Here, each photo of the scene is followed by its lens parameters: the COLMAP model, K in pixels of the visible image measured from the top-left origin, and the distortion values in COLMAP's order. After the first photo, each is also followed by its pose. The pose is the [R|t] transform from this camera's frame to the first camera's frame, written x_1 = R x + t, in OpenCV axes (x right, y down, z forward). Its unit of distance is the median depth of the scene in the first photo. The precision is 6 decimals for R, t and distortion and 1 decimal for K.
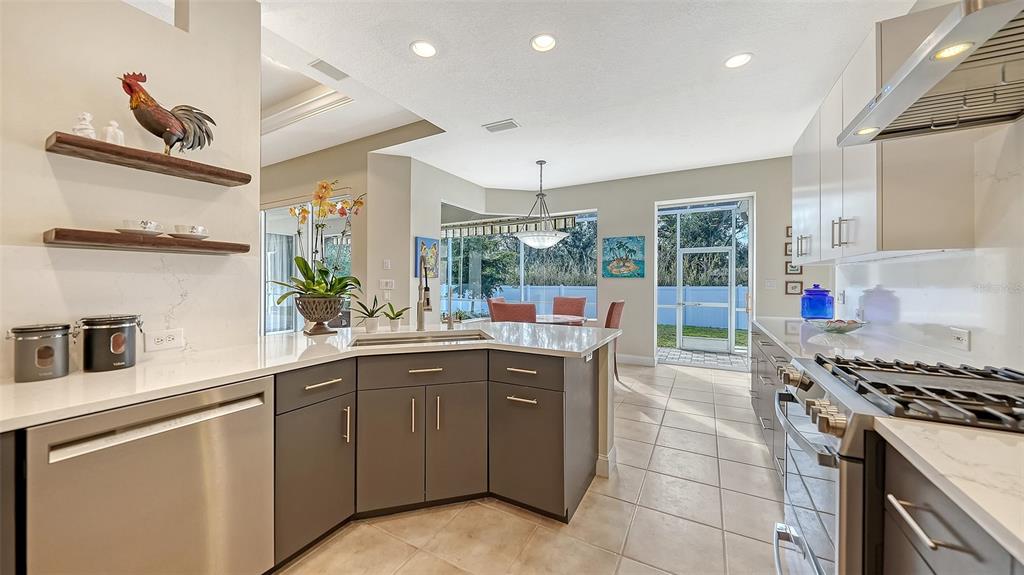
lens RADIAL K [[353.5, 0, 512.6], [0, 353.5, 282.5], [0, 0, 1]] dist [-0.002755, 0.000032]
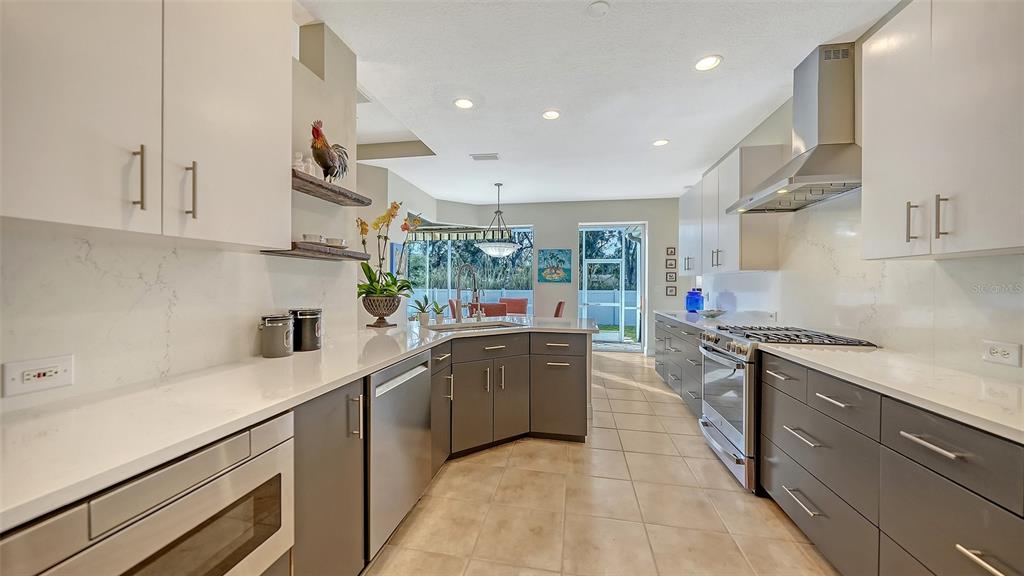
lens RADIAL K [[353.5, 0, 511.7], [0, 353.5, 286.1], [0, 0, 1]] dist [-0.002755, 0.000032]
pose [[0.949114, 0.008115, 0.314828, -0.402385], [-0.008012, 0.999967, -0.001620, 0.003898], [-0.314830, -0.000984, 0.949148, -0.226236]]
